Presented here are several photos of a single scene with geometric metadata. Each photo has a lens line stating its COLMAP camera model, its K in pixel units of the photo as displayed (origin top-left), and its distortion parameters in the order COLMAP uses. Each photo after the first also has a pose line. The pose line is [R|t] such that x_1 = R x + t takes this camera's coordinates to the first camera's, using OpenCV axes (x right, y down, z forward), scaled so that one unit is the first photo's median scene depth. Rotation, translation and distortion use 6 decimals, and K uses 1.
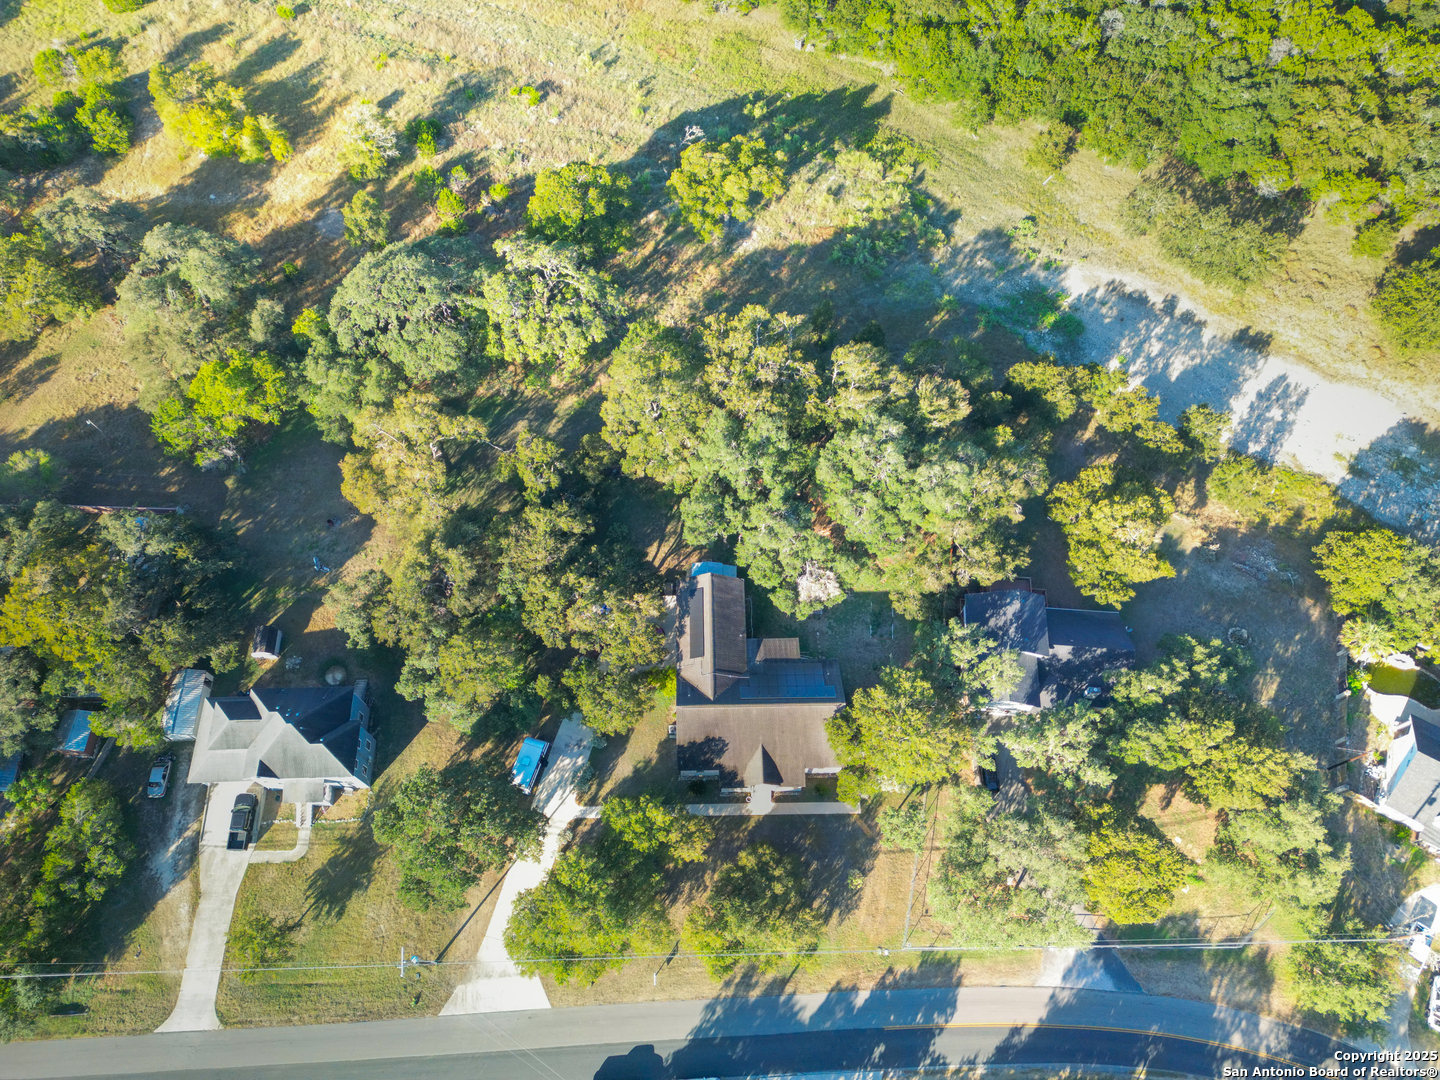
lens RADIAL K [[1021.8, 0, 720.0], [0, 1021.8, 540.0], [0, 0, 1]] dist [0.091342, -0.098987]
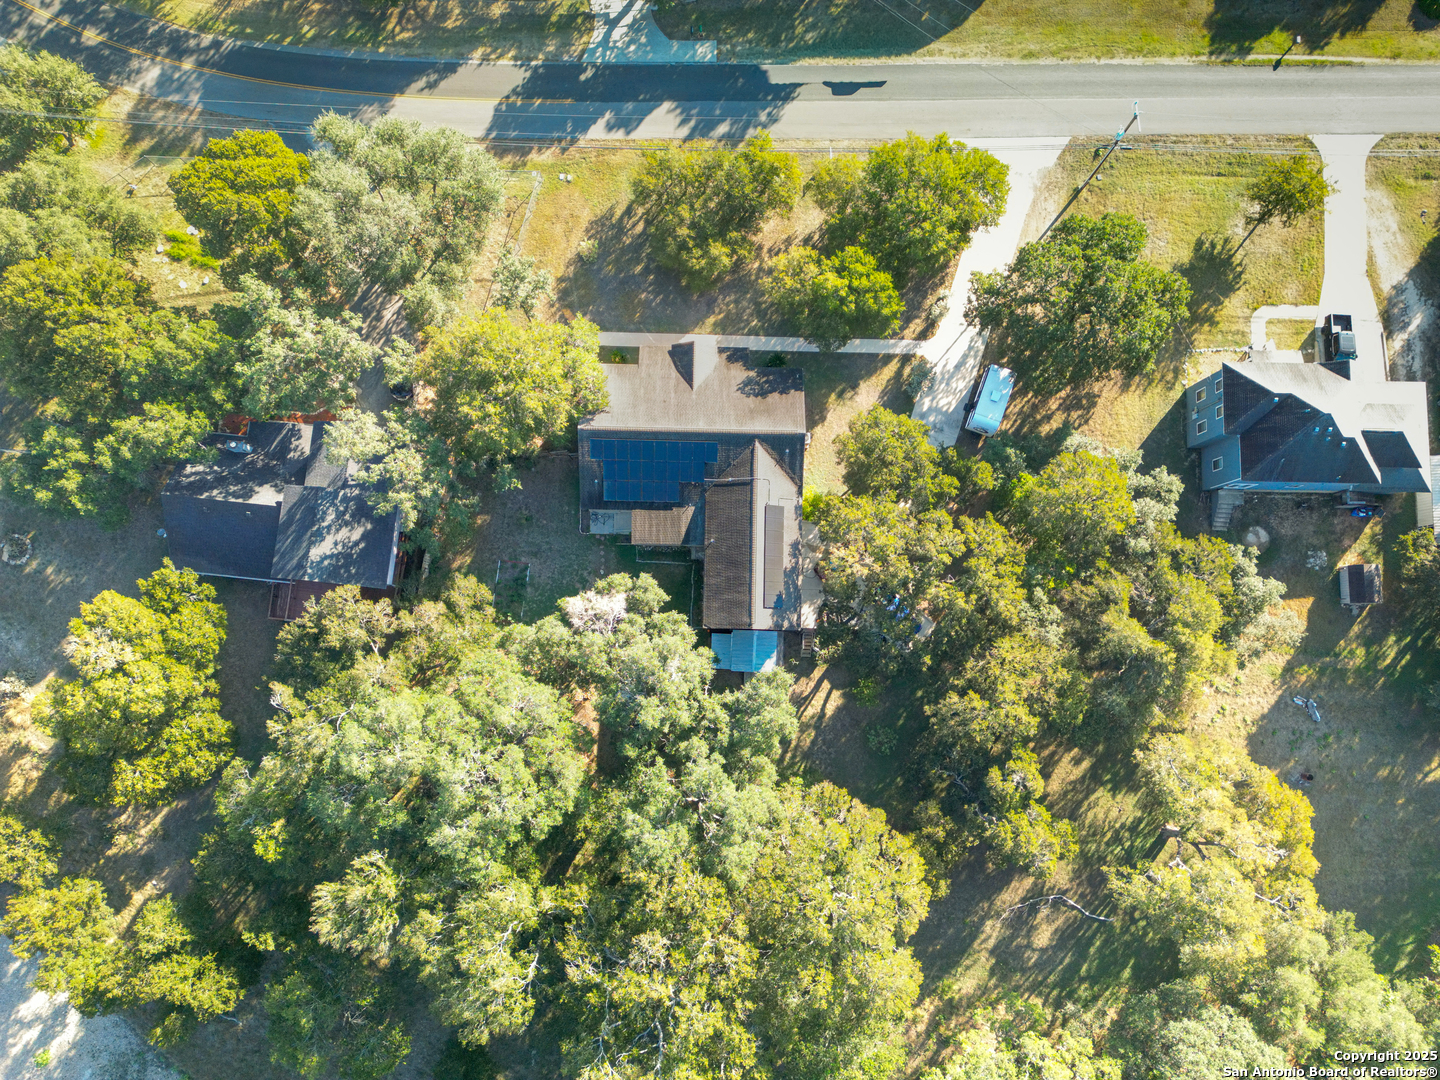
lens RADIAL K [[1021.8, 0, 720.0], [0, 1021.8, 540.0], [0, 0, 1]] dist [0.091342, -0.098987]
pose [[-0.998981, -0.042794, -0.014307, 0.026613], [0.028525, -0.844608, 0.534625, -0.296830], [-0.034962, 0.533673, 0.844968, 0.404103]]
